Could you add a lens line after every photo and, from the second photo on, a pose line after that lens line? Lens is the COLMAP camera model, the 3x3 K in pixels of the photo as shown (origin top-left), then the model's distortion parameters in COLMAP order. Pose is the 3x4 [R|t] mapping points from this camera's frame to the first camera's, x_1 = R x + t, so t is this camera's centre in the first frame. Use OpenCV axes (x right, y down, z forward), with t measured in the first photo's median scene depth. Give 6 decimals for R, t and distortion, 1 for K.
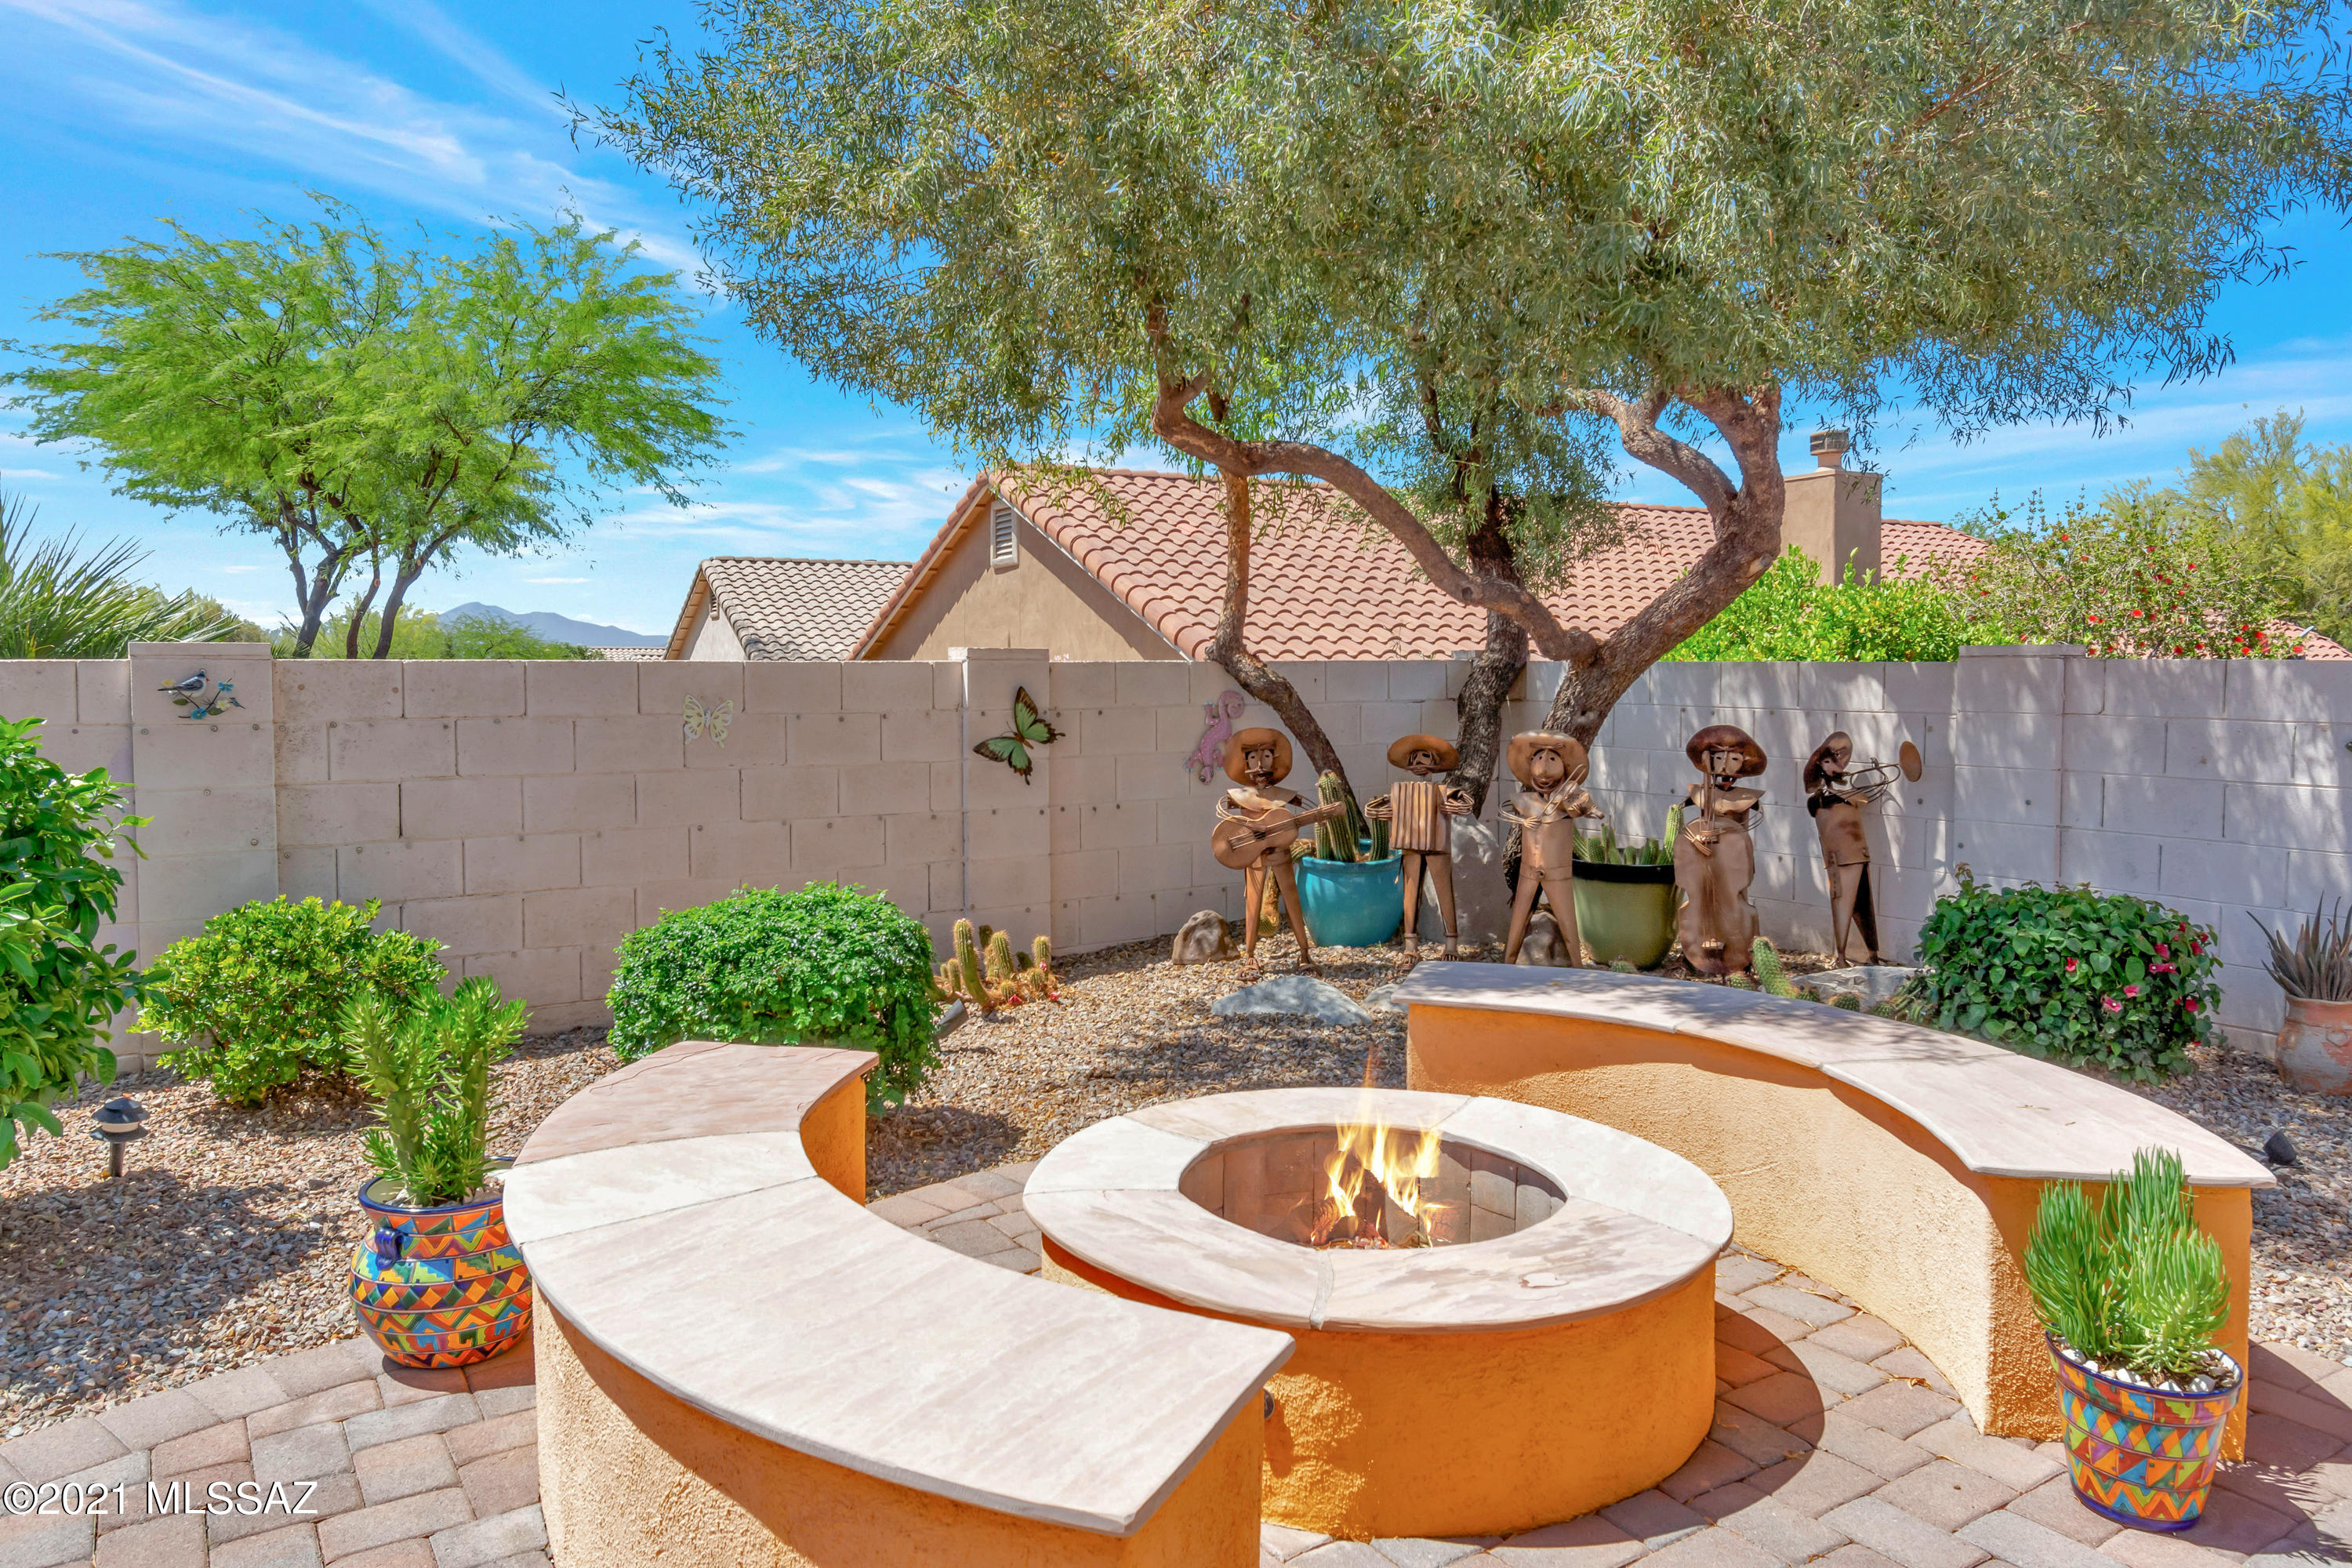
lens RADIAL K [[1627.4, 0, 1174.5], [0, 1627.4, 748.9], [0, 0, 1]] dist [0.006449, 0.001880]
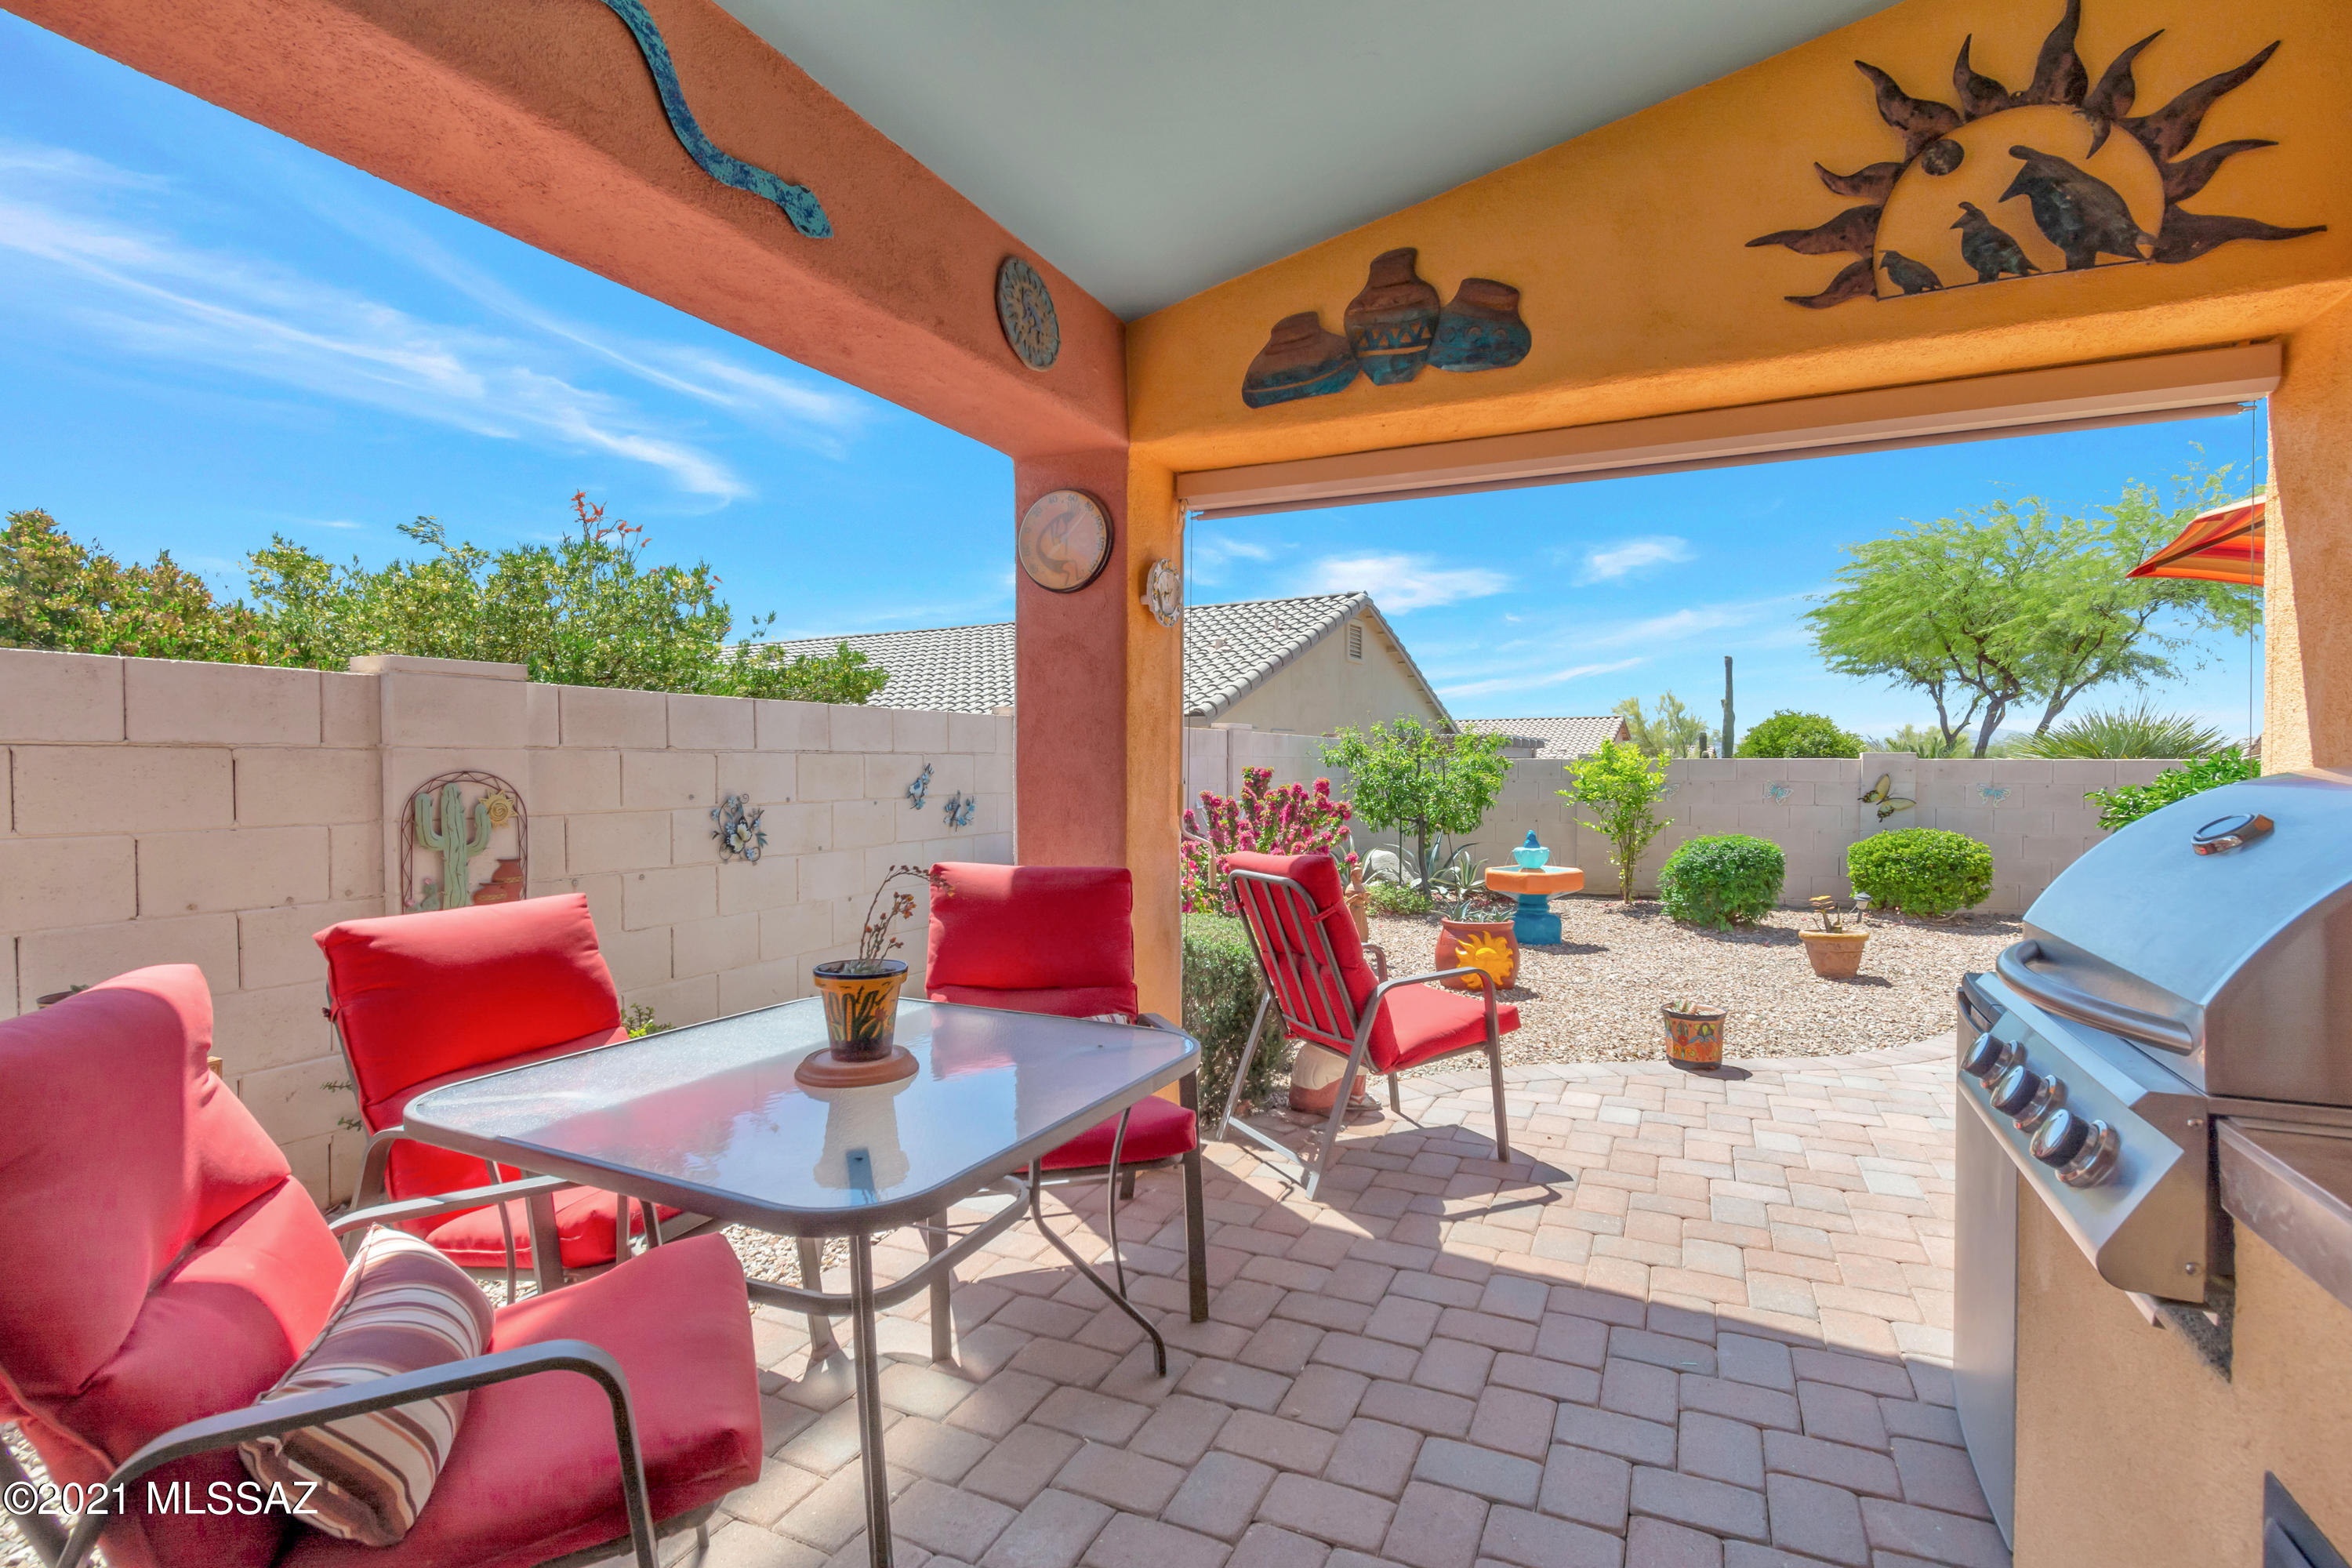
lens RADIAL K [[1072.9, 0, 1163.5], [0, 1072.9, 802.1], [0, 0, 1]] dist [0.001872, 0.000175]
pose [[0.520165, 0.028840, -0.853579, -0.062721], [-0.046922, 0.998885, 0.005156, 0.031239], [0.852776, 0.037370, 0.520938, -0.487076]]
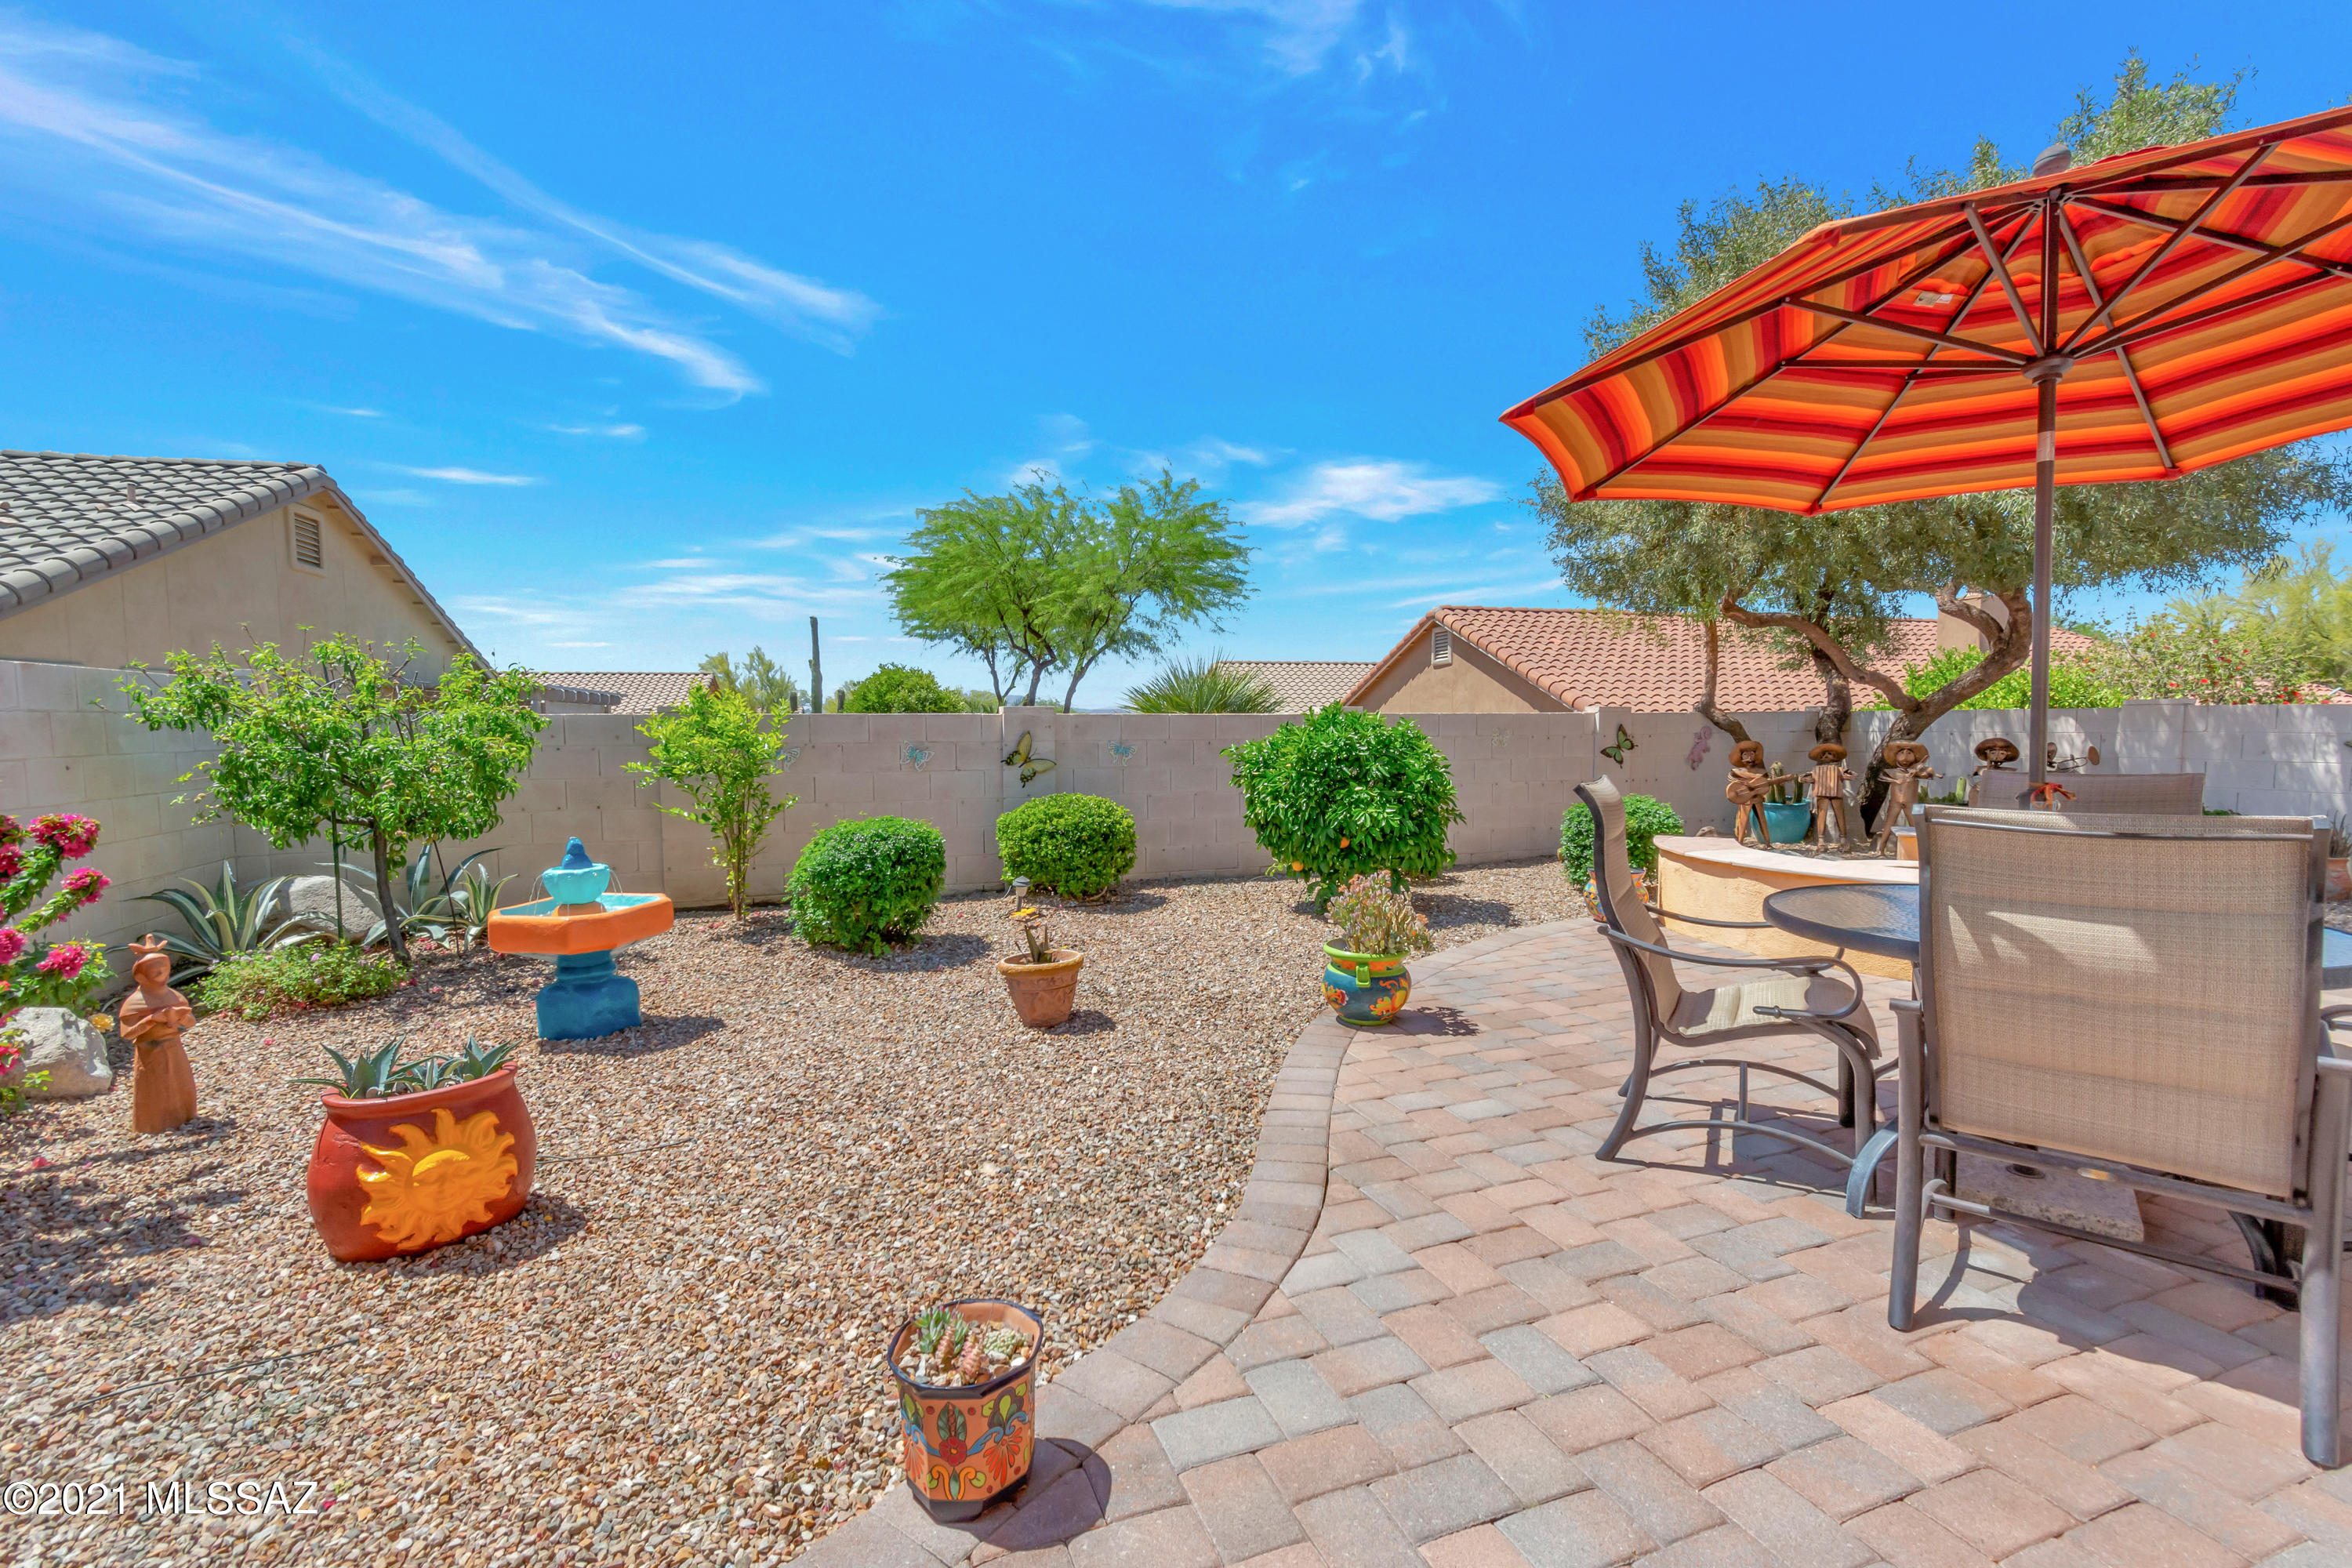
lens RADIAL K [[1072.9, 0, 1163.5], [0, 1072.9, 802.1], [0, 0, 1]] dist [0.001872, 0.000175]
pose [[0.975080, 0.008674, -0.221684, -0.200552], [-0.004352, 0.999791, 0.019976, 0.022187], [0.221811, -0.018514, 0.974914, -0.301197]]
